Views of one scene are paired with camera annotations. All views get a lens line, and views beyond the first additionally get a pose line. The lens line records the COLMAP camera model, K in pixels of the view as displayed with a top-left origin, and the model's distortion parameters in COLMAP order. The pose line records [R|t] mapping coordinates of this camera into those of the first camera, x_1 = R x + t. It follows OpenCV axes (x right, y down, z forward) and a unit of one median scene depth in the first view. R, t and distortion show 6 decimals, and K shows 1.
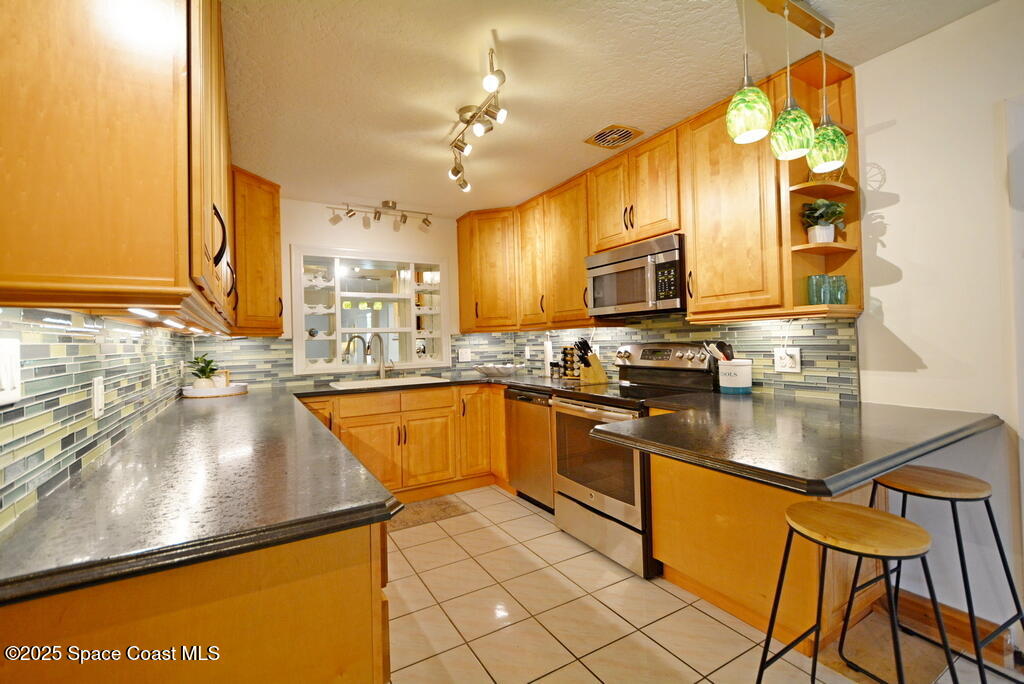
lens RADIAL K [[444.7, 0, 516.6], [0, 444.7, 335.3], [0, 0, 1]] dist [0.006496, -0.003636]
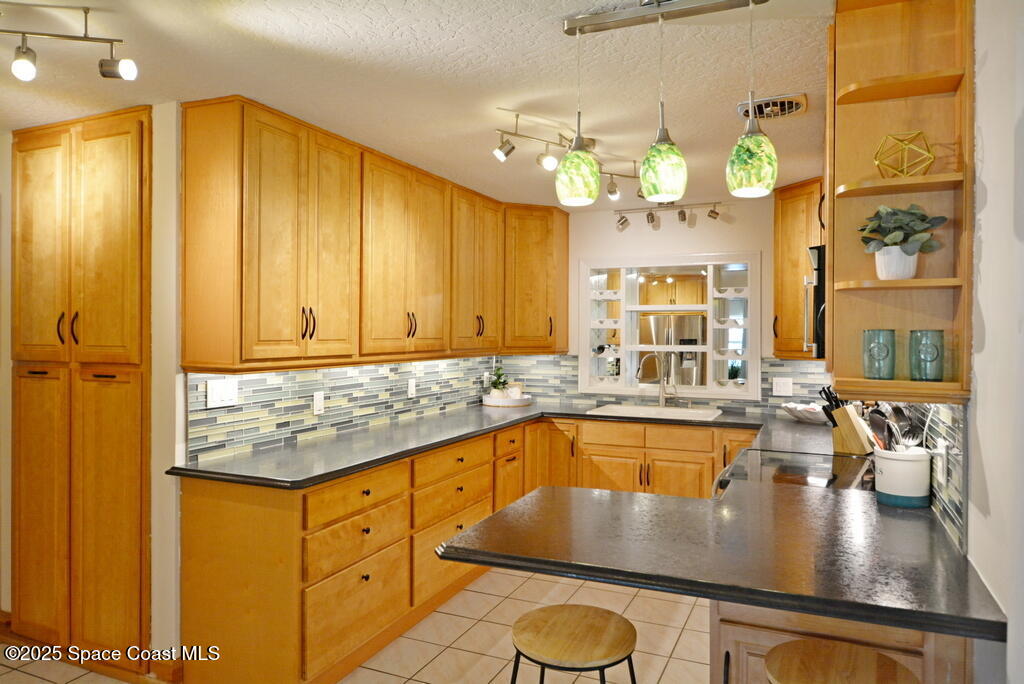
lens RADIAL K [[675.5, 0, 514.1], [0, 675.5, 338.2], [0, 0, 1]] dist [-0.010294, 0.002994]
pose [[0.572941, 0.035463, -0.818829, 0.988132], [-0.009619, 0.999286, 0.036548, -0.130705], [0.819540, -0.013063, 0.572873, 0.052624]]
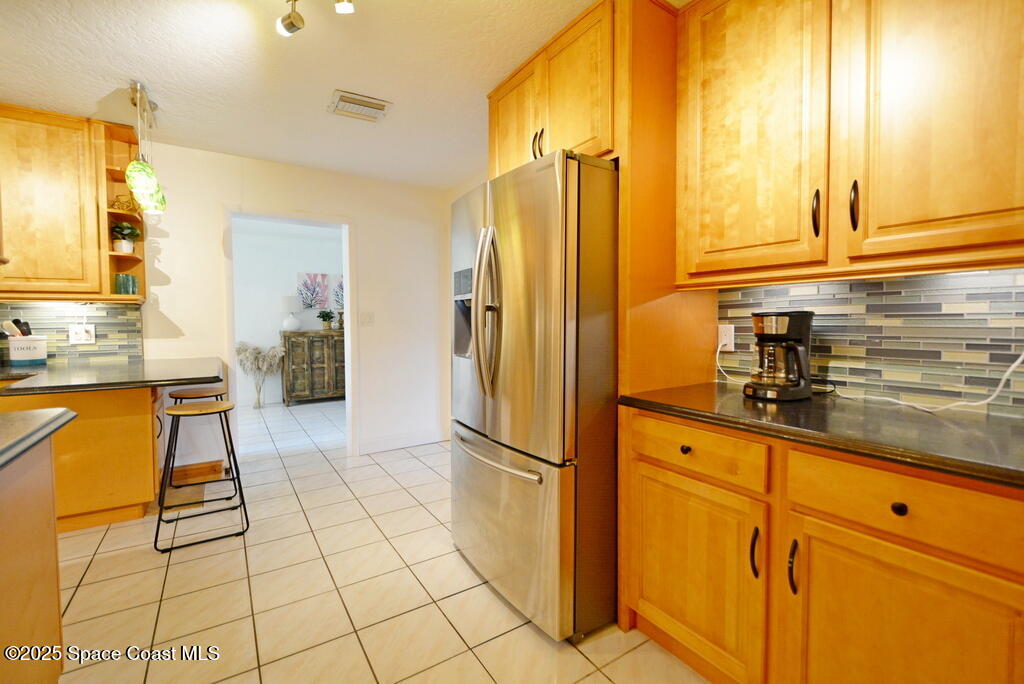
lens RADIAL K [[444.7, 0, 511.0], [0, 444.7, 339.6], [0, 0, 1]] dist [0.006496, -0.003636]
pose [[-0.044730, -0.021885, 0.998759, -0.694848], [-0.005285, 0.999751, 0.021670, 0.034071], [-0.998985, -0.004309, -0.044834, -0.167082]]
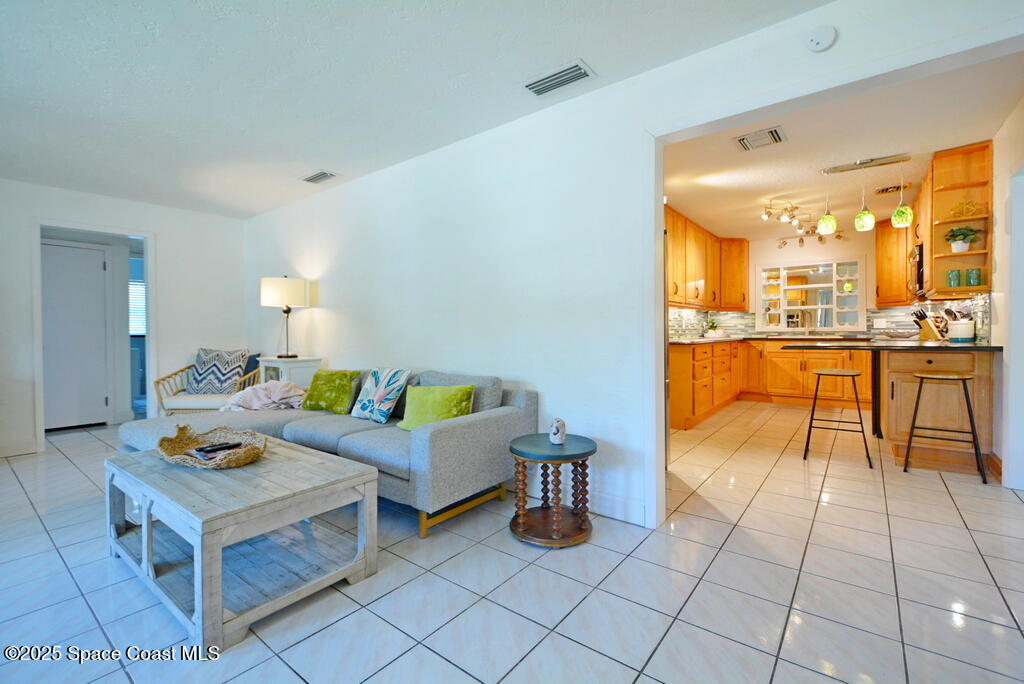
lens RADIAL K [[444.7, 0, 514.9], [0, 444.7, 337.3], [0, 0, 1]] dist [0.006496, -0.003636]
pose [[0.361232, 0.037934, -0.931704, 1.464336], [0.008654, 0.998993, 0.044029, 0.030895], [0.932436, -0.023968, 0.360540, -1.073029]]
